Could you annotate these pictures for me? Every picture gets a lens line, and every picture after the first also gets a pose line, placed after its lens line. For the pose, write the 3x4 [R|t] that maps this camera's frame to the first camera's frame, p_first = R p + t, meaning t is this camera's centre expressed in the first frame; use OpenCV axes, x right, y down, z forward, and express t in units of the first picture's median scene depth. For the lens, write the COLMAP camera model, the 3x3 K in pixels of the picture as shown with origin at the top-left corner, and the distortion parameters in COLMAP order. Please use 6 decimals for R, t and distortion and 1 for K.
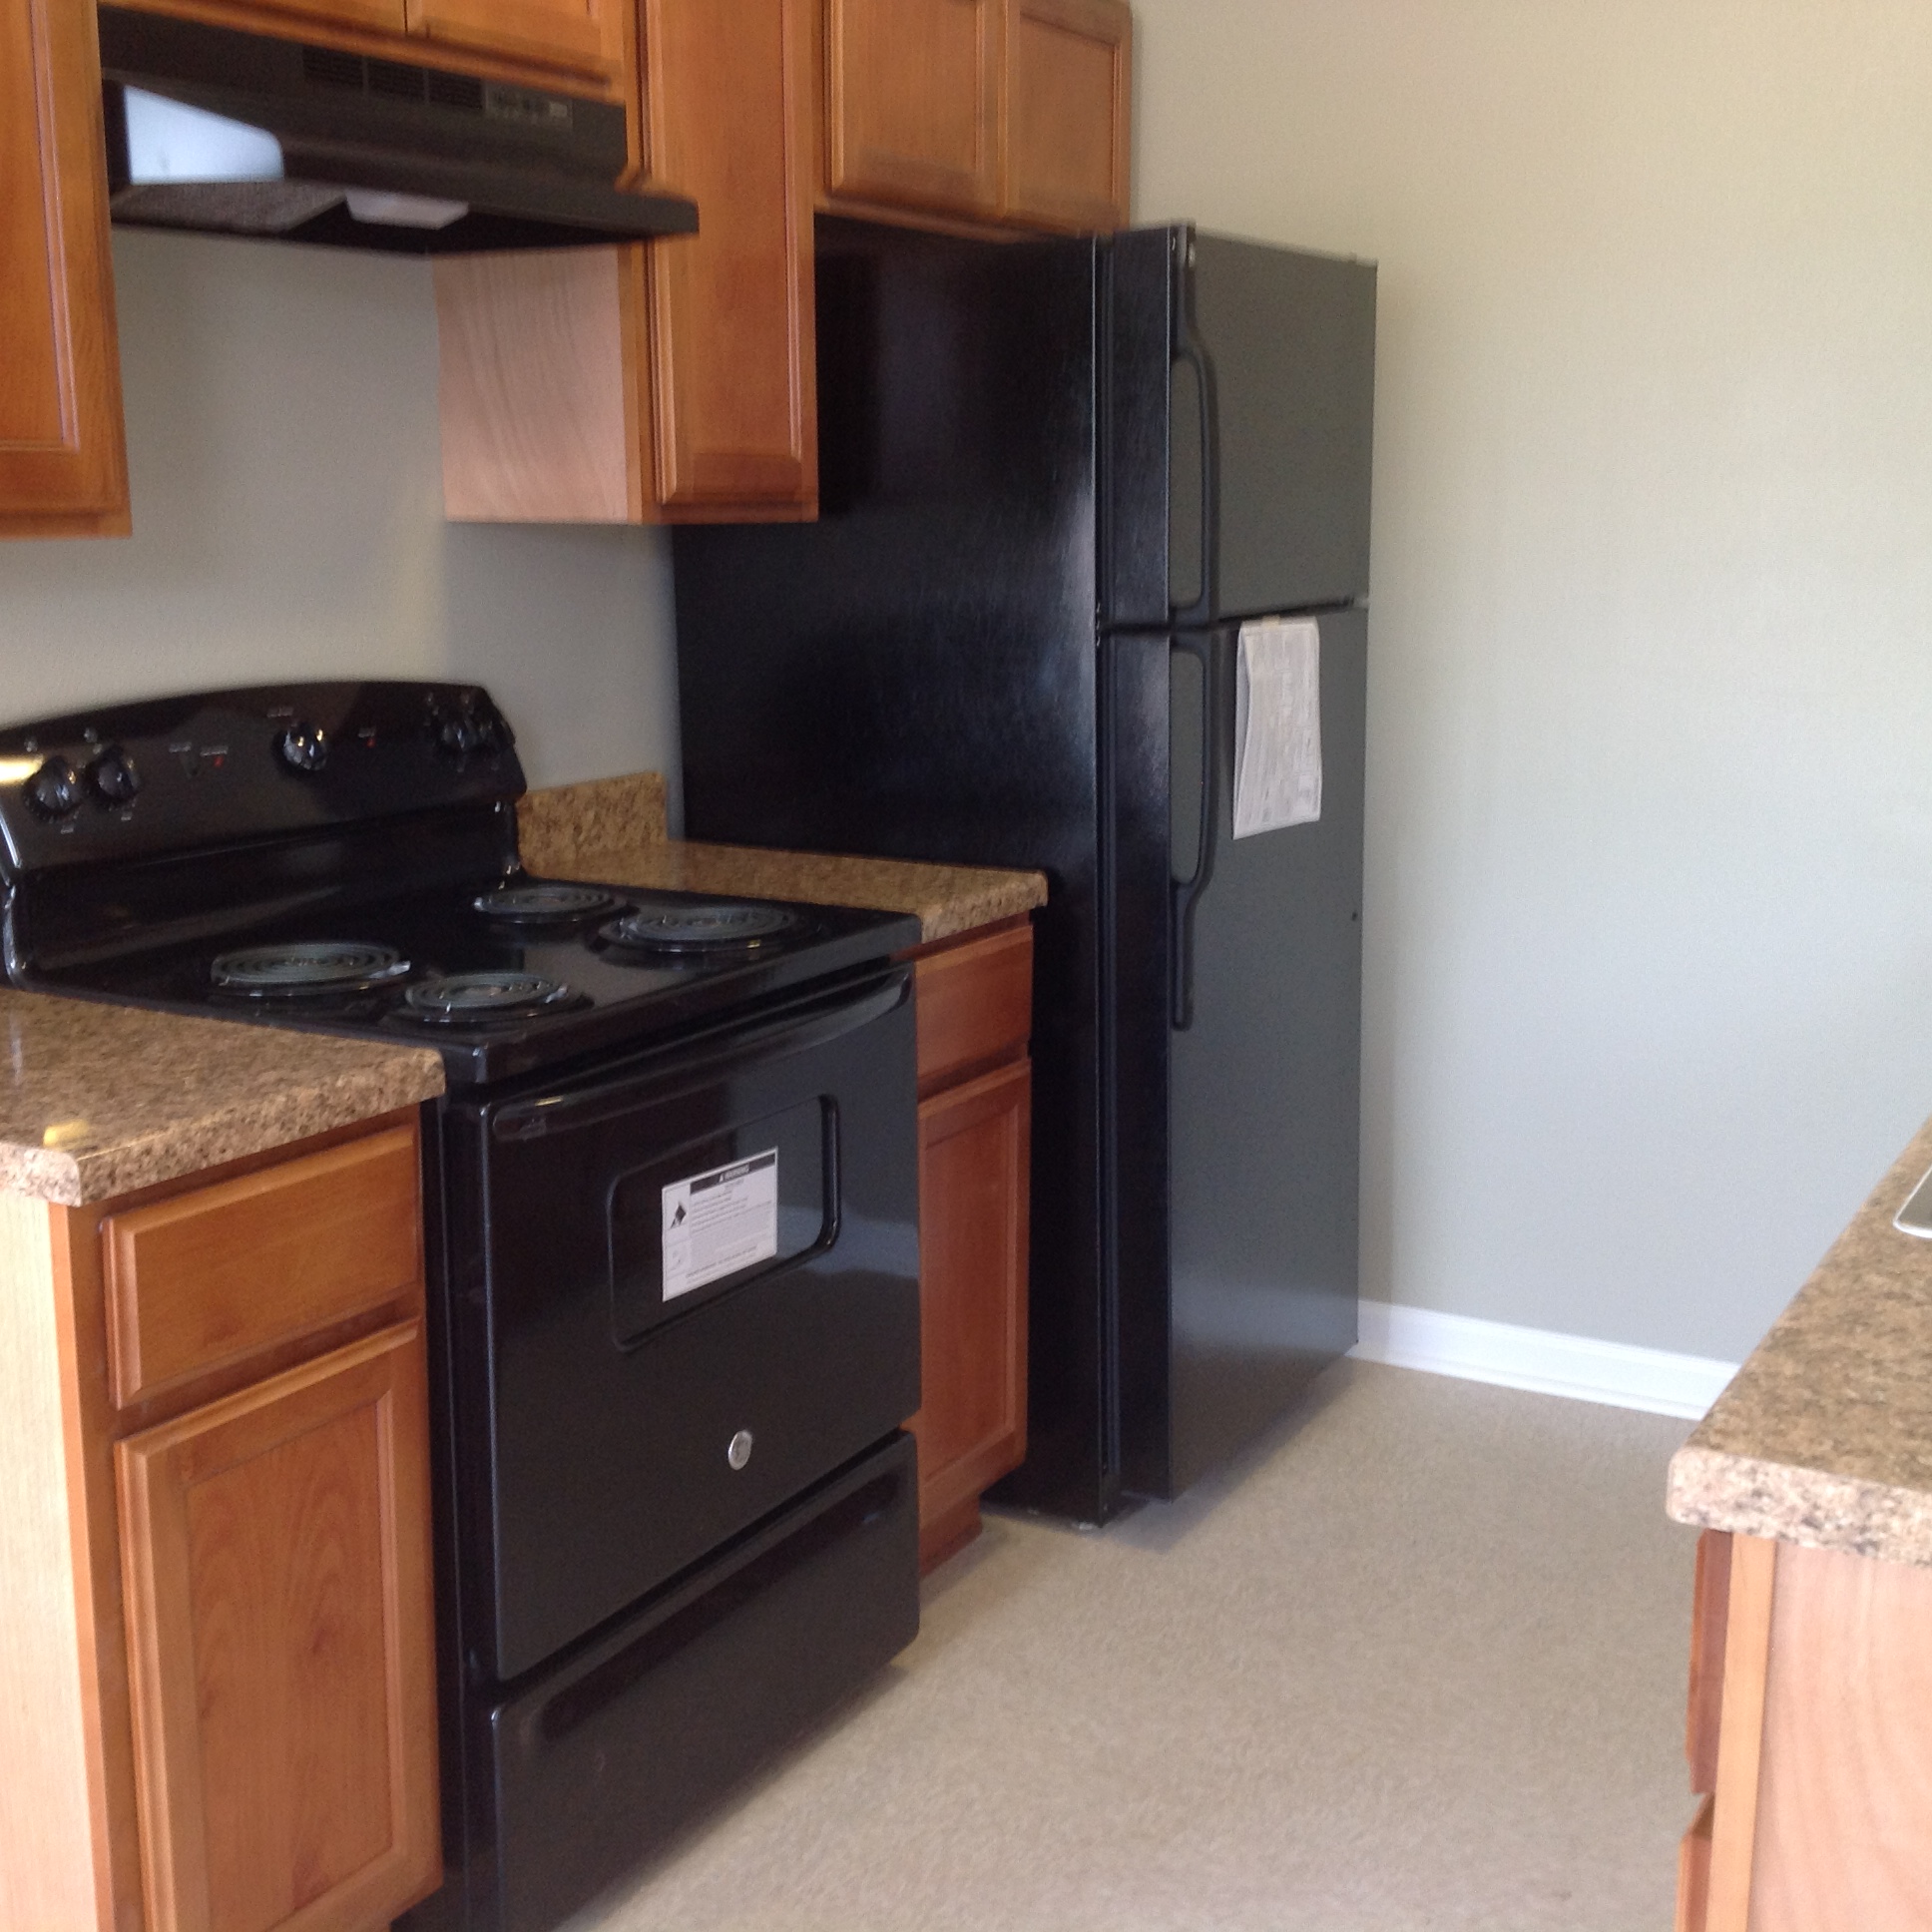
lens RADIAL K [[2514.8, 0, 965.9], [0, 2514.8, 964.4], [0, 0, 1]] dist [0.016035, 0.000000]
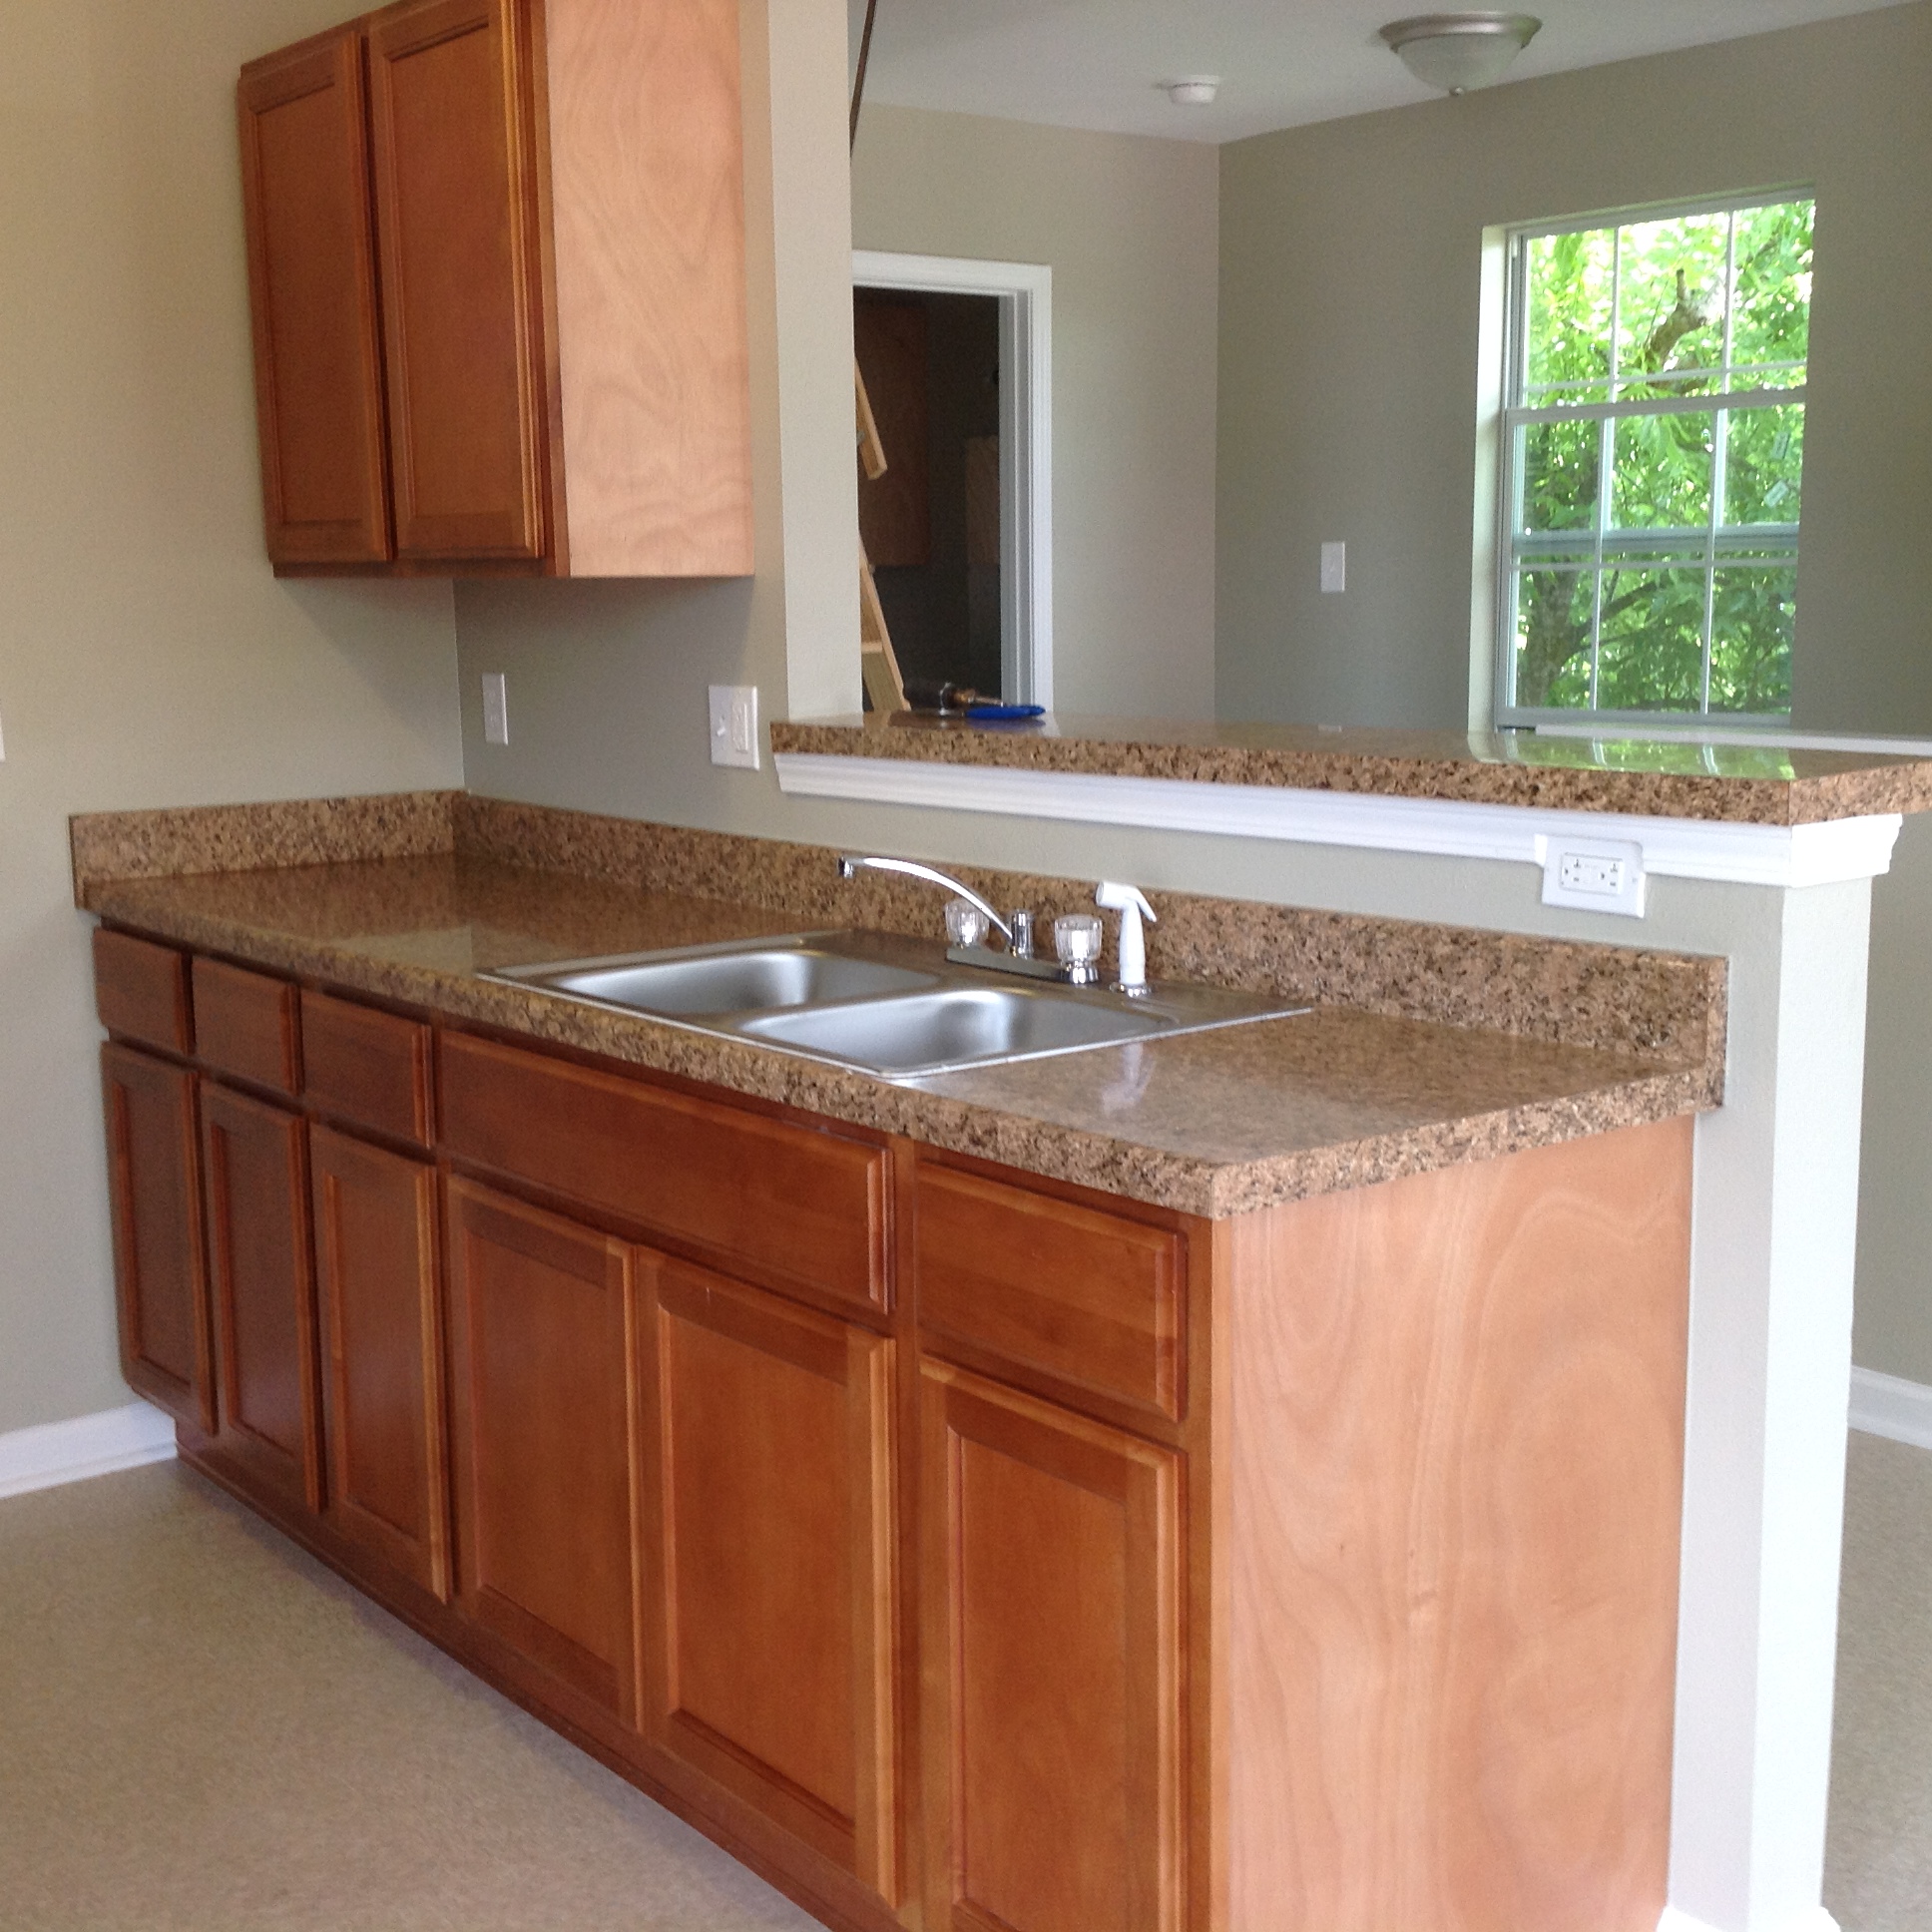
lens RADIAL K [[2514.8, 0, 966.0], [0, 2514.8, 967.0], [0, 0, 1]] dist [0.016035, 0.000000]
pose [[0.374540, -0.150496, 0.914916, -1.109214], [0.185444, 0.978962, 0.085116, -0.075965], [-0.908477, 0.137786, 0.394569, 0.548953]]
